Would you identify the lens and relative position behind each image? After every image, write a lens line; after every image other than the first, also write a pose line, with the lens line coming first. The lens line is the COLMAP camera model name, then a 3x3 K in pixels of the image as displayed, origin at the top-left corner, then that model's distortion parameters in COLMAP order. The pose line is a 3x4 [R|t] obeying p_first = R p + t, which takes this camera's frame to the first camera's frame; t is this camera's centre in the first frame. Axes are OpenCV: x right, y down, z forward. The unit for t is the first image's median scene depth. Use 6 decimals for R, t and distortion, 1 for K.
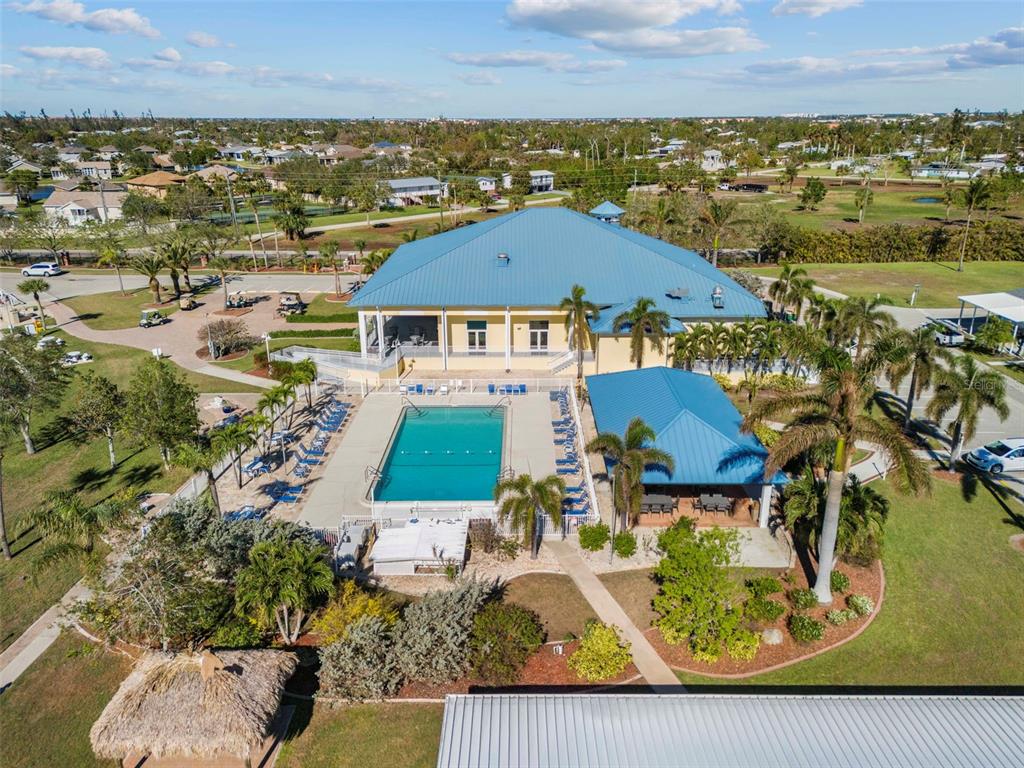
lens RADIAL K [[767.8, 0, 514.9], [0, 767.8, 382.3], [0, 0, 1]] dist [-0.002363, -0.001073]
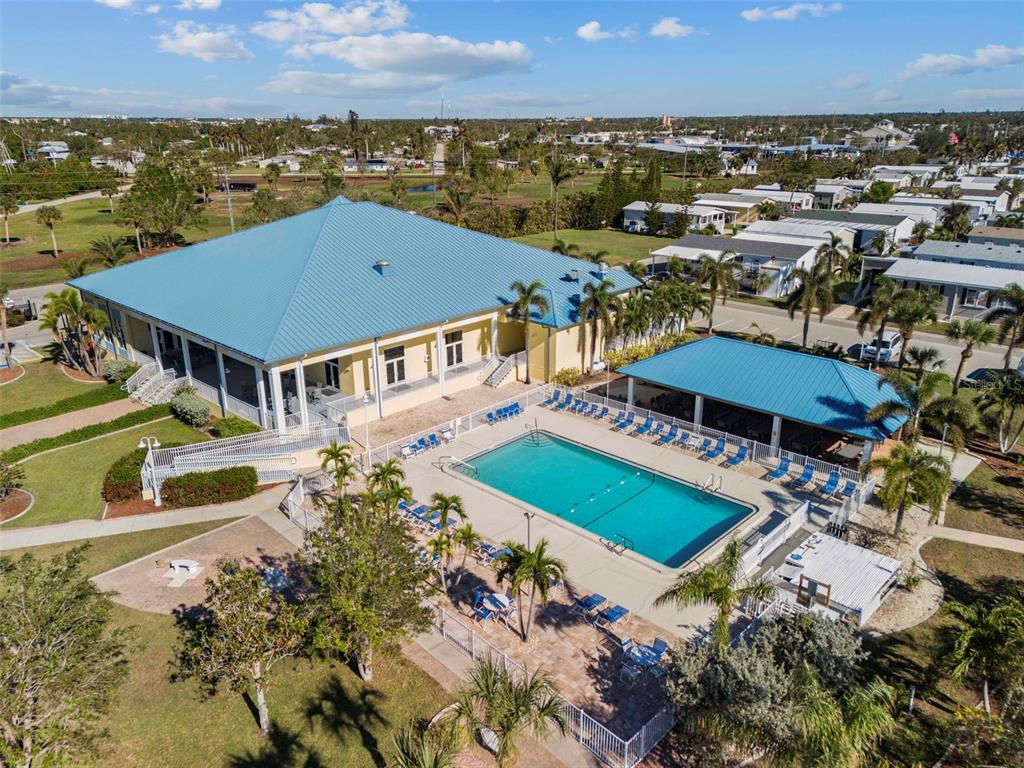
lens RADIAL K [[767.8, 0, 512.7], [0, 767.8, 386.4], [0, 0, 1]] dist [-0.002363, -0.001073]
pose [[0.689990, -0.247709, 0.680113, -0.526542], [0.242120, 0.964478, 0.105644, -0.098513], [-0.682123, 0.091776, 0.725455, 0.358889]]
